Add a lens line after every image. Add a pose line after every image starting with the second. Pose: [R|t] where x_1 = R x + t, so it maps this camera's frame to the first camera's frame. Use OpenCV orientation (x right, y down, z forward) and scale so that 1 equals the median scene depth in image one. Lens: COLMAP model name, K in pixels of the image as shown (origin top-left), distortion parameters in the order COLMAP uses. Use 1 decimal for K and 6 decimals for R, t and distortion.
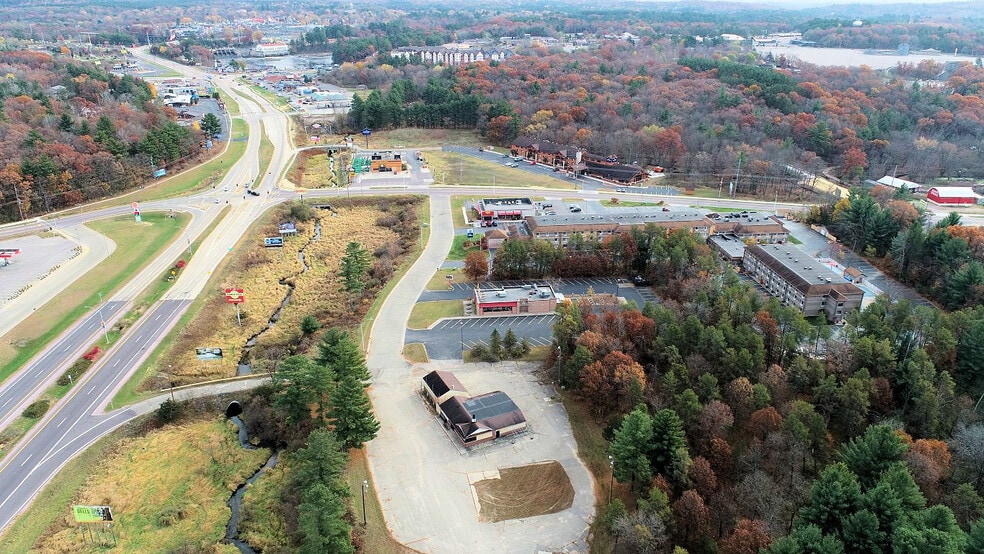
lens RADIAL K [[663.1, 0, 492.4], [0, 663.1, 275.5], [0, 0, 1]] dist [-0.003803, 0.000426]
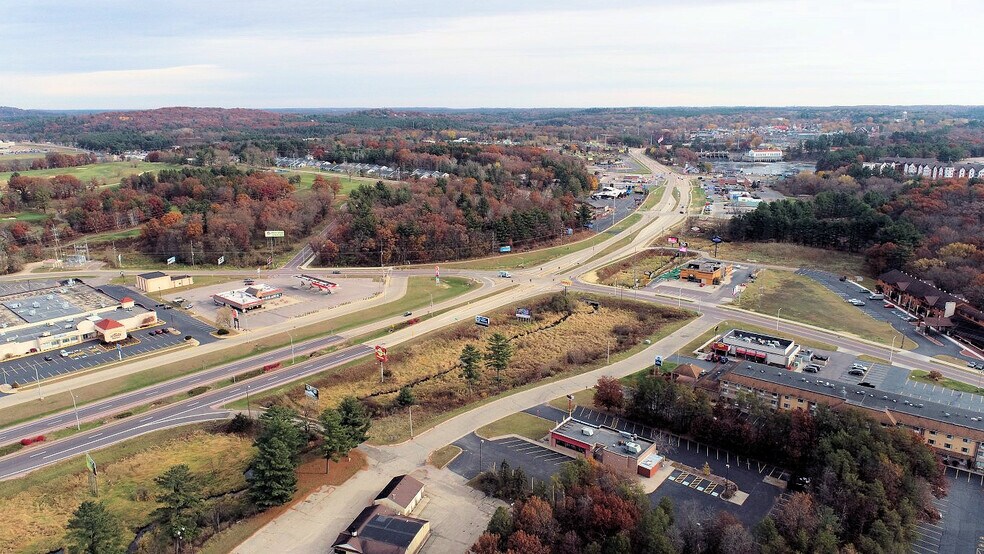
lens RADIAL K [[668.2, 0, 488.6], [0, 668.2, 272.6], [0, 0, 1]] dist [-0.012071, 0.006241]
pose [[0.711096, 0.161085, -0.684393, 0.323403], [-0.264605, 0.963150, -0.048234, -0.062876], [0.651403, 0.215393, 0.727516, 0.184053]]
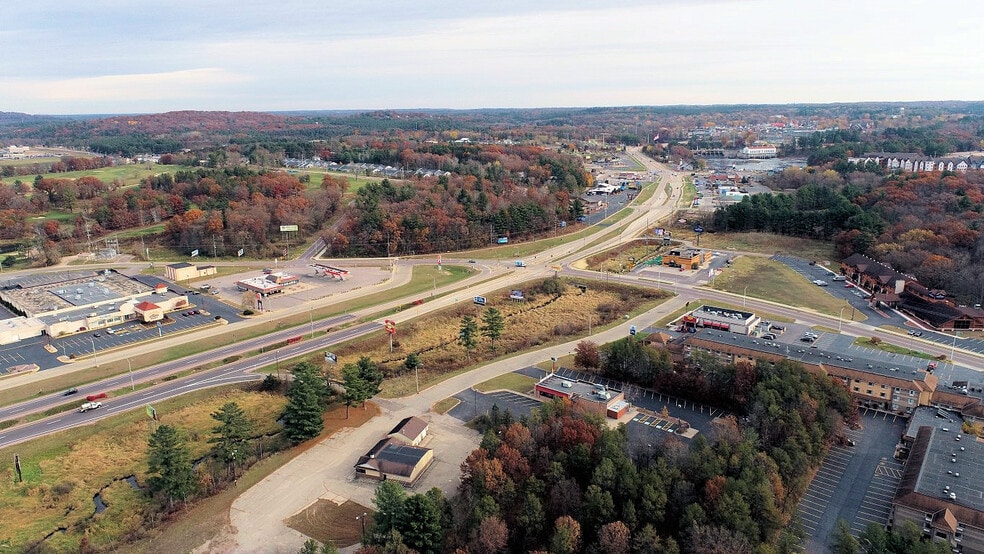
lens RADIAL K [[668.2, 0, 488.6], [0, 668.2, 272.6], [0, 0, 1]] dist [-0.012071, 0.006241]
pose [[0.708402, 0.154278, -0.688741, 0.407017], [-0.256088, 0.965504, -0.047126, -0.038444], [0.657712, 0.209763, 0.723474, 0.119799]]
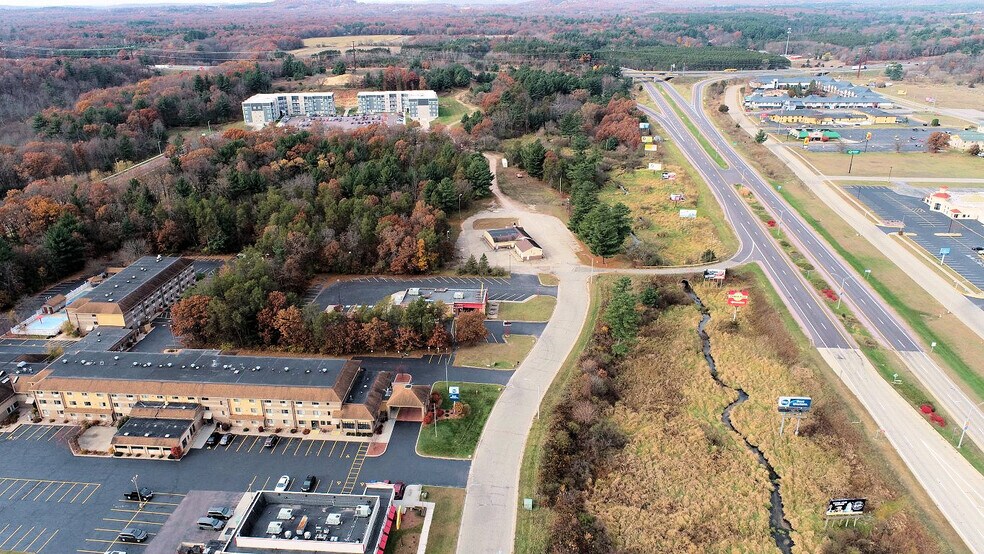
lens RADIAL K [[668.2, 0, 488.6], [0, 668.2, 272.6], [0, 0, 1]] dist [-0.012071, 0.006241]
pose [[-0.983049, -0.059465, 0.173433, -0.134395], [0.081153, 0.707107, 0.702435, -0.465677], [-0.164405, 0.704602, -0.690295, 1.132413]]
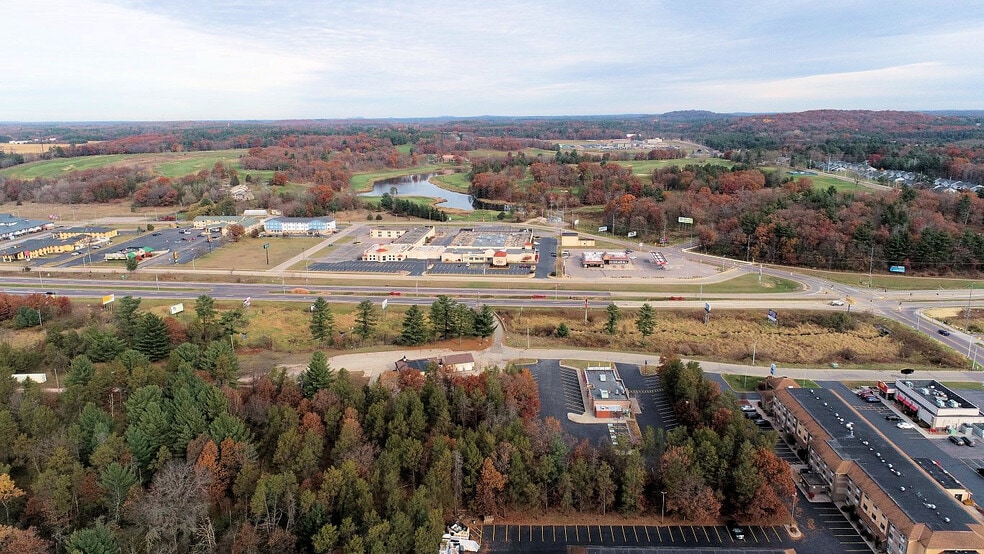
lens RADIAL K [[663.1, 0, 492.4], [0, 663.1, 275.5], [0, 0, 1]] dist [-0.003803, 0.000426]
pose [[-0.153394, 0.227965, -0.961510, 0.686759], [-0.370937, 0.888586, 0.269853, -0.226472], [0.915902, 0.398054, -0.051743, 0.580849]]
